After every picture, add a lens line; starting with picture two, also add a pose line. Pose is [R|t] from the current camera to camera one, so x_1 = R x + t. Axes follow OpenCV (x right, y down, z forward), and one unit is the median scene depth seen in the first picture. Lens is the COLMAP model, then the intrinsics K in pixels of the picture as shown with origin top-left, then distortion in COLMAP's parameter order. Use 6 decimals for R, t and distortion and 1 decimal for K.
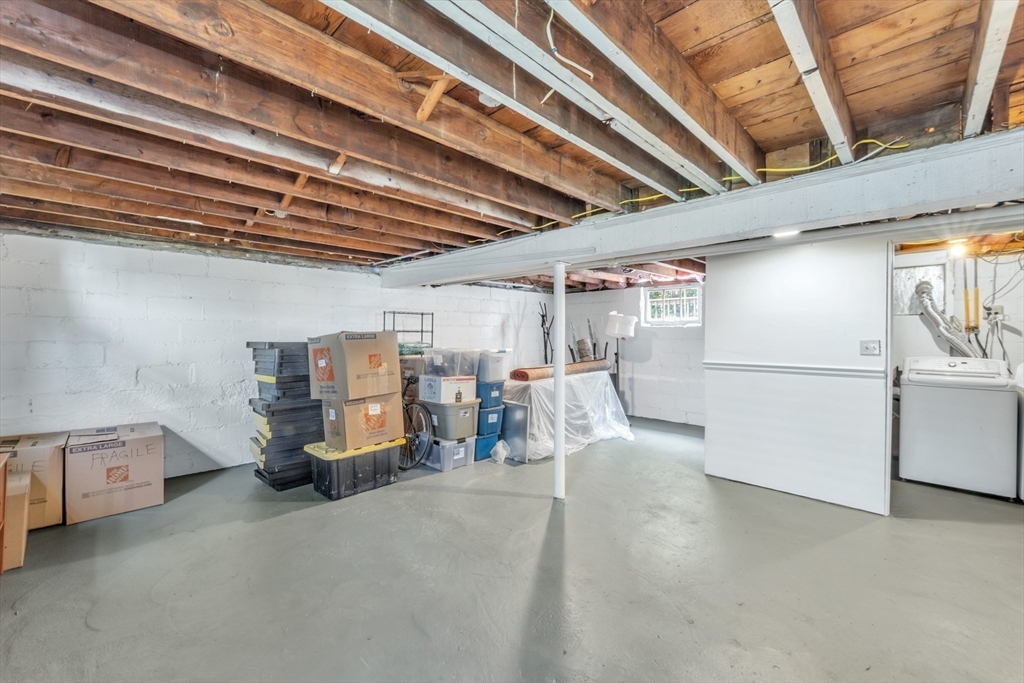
lens RADIAL K [[422.2, 0, 504.9], [0, 422.2, 340.1], [0, 0, 1]] dist [-0.000415, -0.000158]
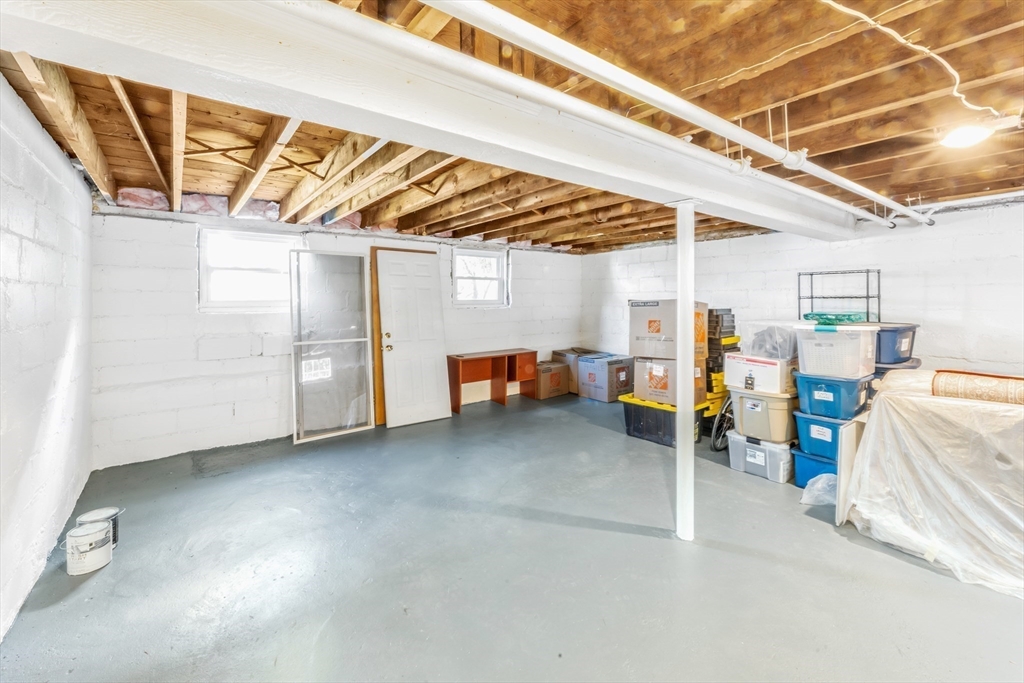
lens RADIAL K [[436.9, 0, 533.5], [0, 436.9, 302.7], [0, 0, 1]] dist [0.000146, -0.000033]
pose [[-0.117641, 0.002910, -0.993052, 0.731437], [-0.007124, 0.999967, 0.003775, -0.012278], [0.993031, 0.007519, -0.117617, 0.696363]]
